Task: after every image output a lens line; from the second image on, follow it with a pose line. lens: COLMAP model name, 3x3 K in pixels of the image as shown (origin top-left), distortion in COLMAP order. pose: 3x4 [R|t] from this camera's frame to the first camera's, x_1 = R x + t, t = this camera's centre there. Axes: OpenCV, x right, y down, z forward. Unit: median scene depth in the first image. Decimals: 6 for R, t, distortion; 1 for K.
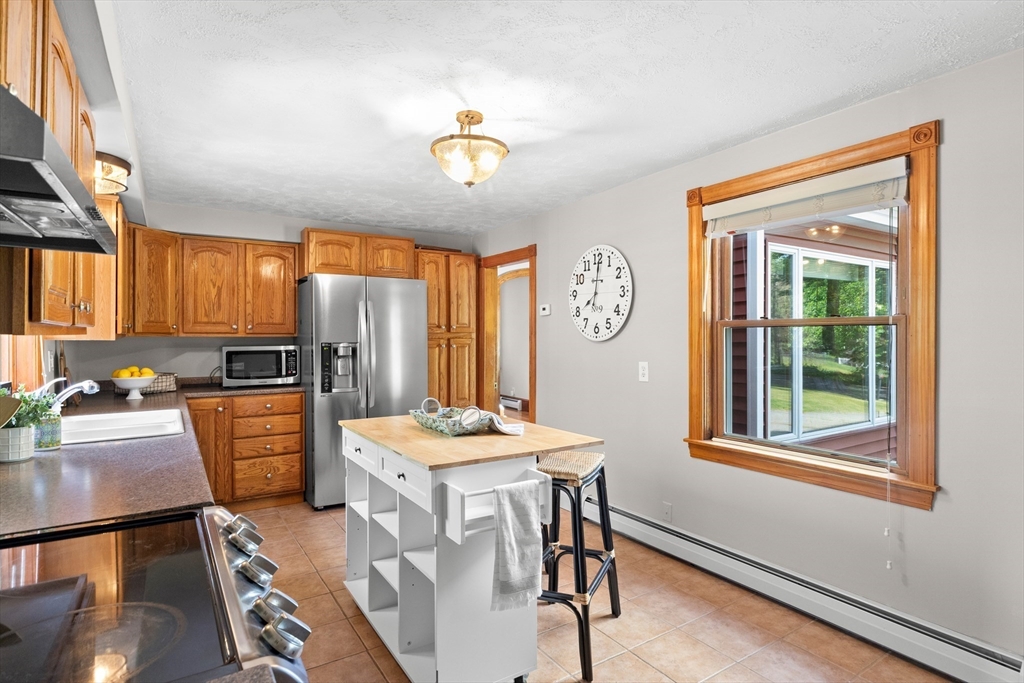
lens RADIAL K [[552.2, 0, 530.1], [0, 552.2, 336.6], [0, 0, 1]] dist [0.003212, -0.000243]
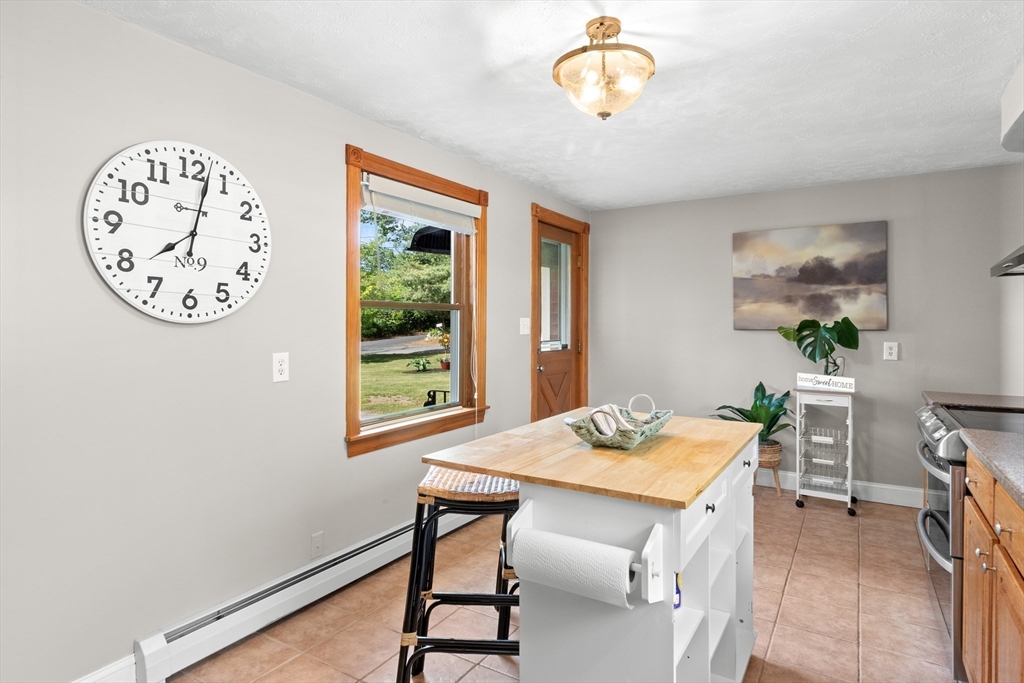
lens RADIAL K [[552.2, 0, 511.9], [0, 552.2, 324.5], [0, 0, 1]] dist [0.003212, -0.000243]
pose [[-0.410785, -0.001224, 0.911731, -0.493266], [0.000050, 0.999999, 0.001365, 0.009005], [-0.911732, 0.000606, -0.410785, 0.935816]]
